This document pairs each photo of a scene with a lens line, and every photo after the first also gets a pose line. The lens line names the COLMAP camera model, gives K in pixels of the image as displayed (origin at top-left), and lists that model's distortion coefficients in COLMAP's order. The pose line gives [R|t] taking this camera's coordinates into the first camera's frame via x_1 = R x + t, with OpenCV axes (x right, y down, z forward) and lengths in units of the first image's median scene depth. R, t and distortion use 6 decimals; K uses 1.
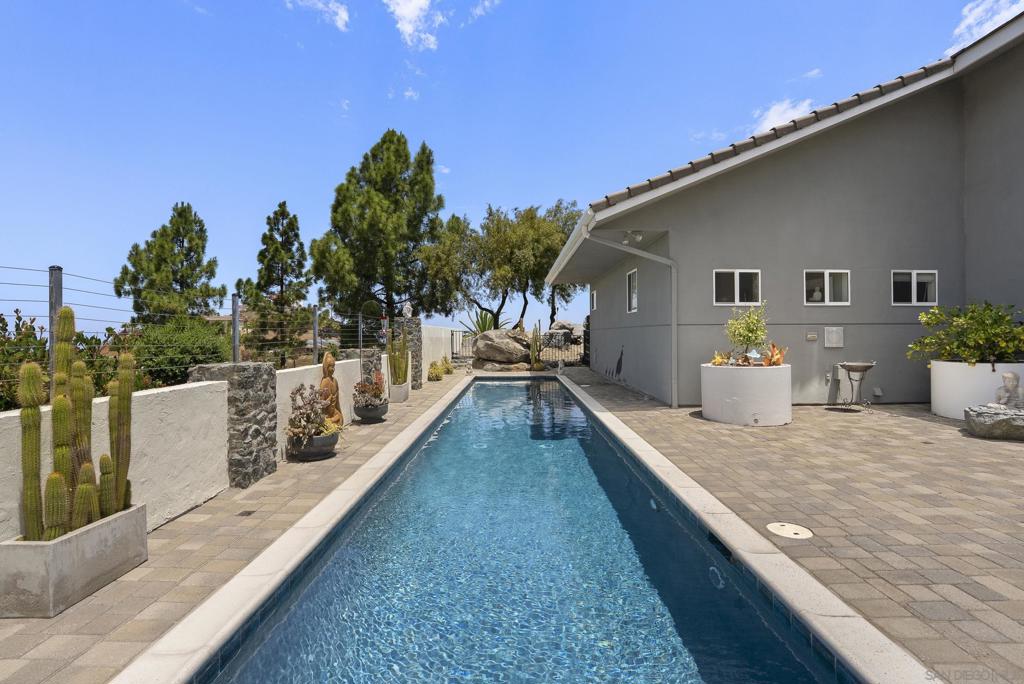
lens RADIAL K [[484.0, 0, 514.3], [0, 484.0, 334.0], [0, 0, 1]] dist [-0.080774, 0.034578]
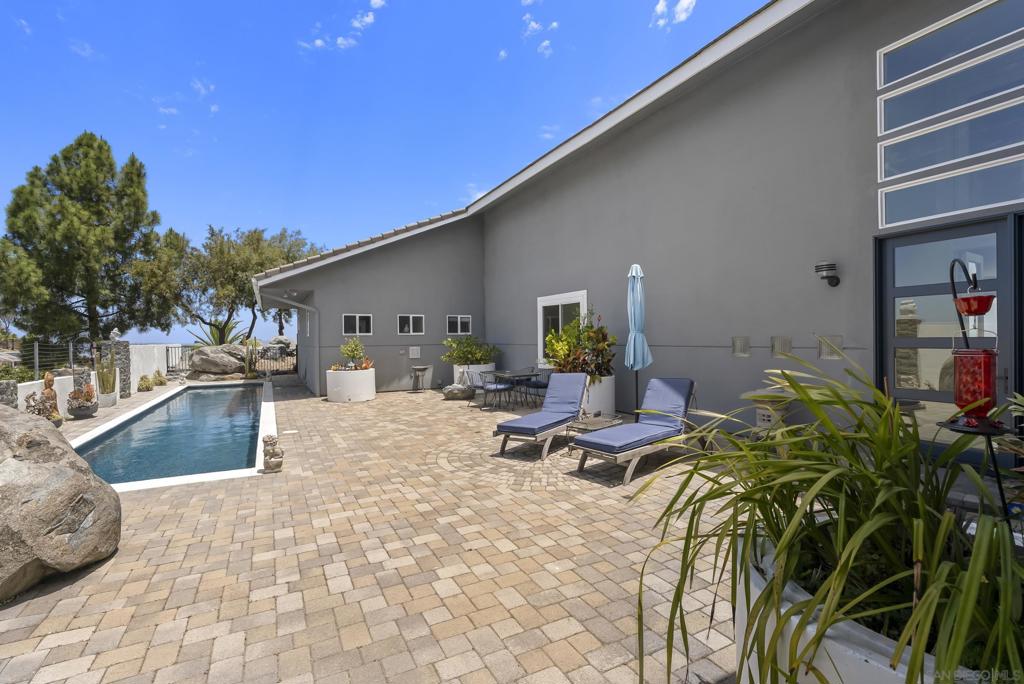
lens RADIAL K [[468.9, 0, 507.4], [0, 468.9, 343.2], [0, 0, 1]] dist [-0.001999, -0.001020]
pose [[0.888956, -0.011733, 0.457842, 0.054124], [0.008905, 0.999926, 0.008335, -0.012467], [-0.457906, -0.003333, 0.888994, -0.232140]]
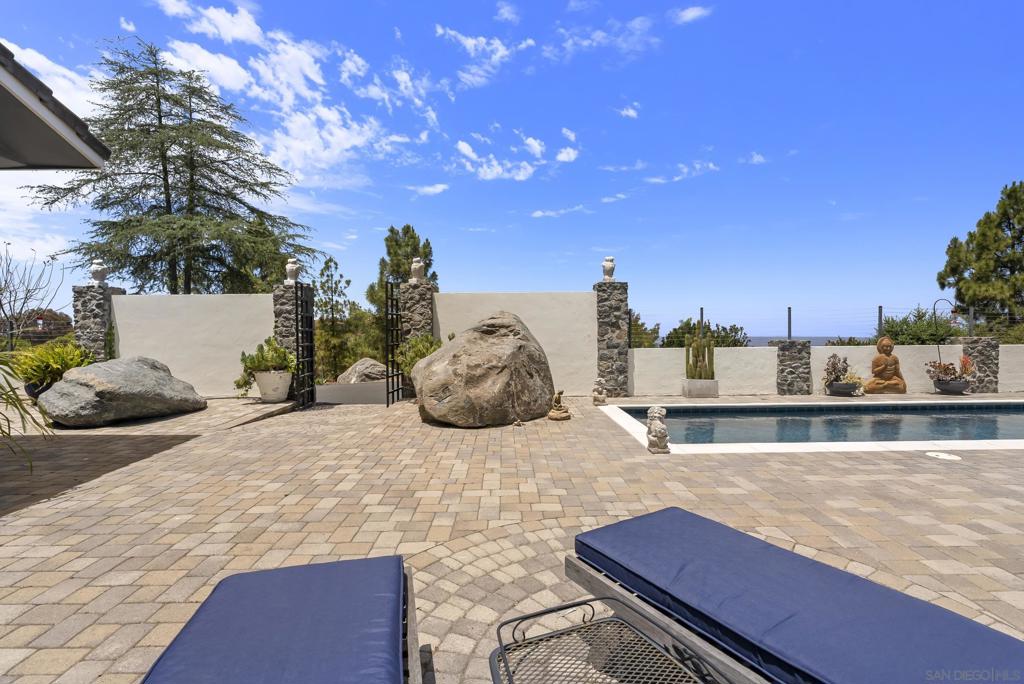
lens RADIAL K [[465.6, 0, 512.0], [0, 465.6, 342.0], [0, 0, 1]] dist [-0.001367, 0.000269]
pose [[0.032940, 0.033267, -0.998904, 0.236767], [0.010436, 0.999380, 0.033627, -0.001946], [0.999403, -0.011532, 0.032573, -0.052124]]
